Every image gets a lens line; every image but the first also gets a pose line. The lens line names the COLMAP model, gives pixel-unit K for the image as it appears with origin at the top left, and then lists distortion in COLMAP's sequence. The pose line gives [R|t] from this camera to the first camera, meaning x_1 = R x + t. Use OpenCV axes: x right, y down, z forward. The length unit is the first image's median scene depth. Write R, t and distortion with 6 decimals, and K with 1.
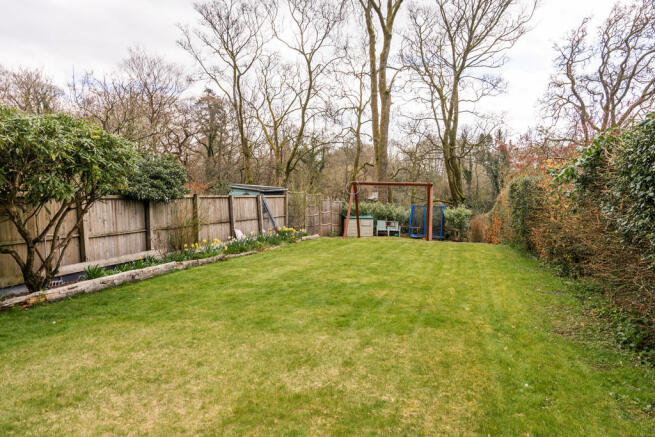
lens RADIAL K [[467.1, 0, 327.5], [0, 467.1, 218.5], [0, 0, 1]] dist [-0.002564, -0.000364]
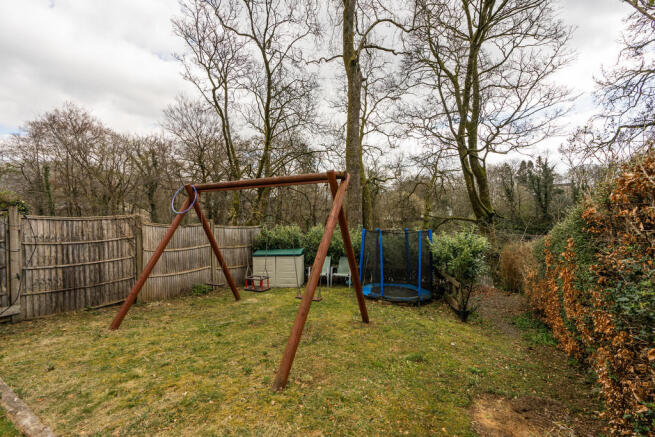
lens RADIAL K [[300.9, 0, 327.5], [0, 300.9, 218.5], [0, 0, 1]] dist [0.001200, 0.000418]
pose [[0.964390, -0.032786, -0.262443, 0.175401], [0.021065, 0.998656, -0.047349, -0.020639], [0.263642, 0.040135, 0.963785, 0.508931]]
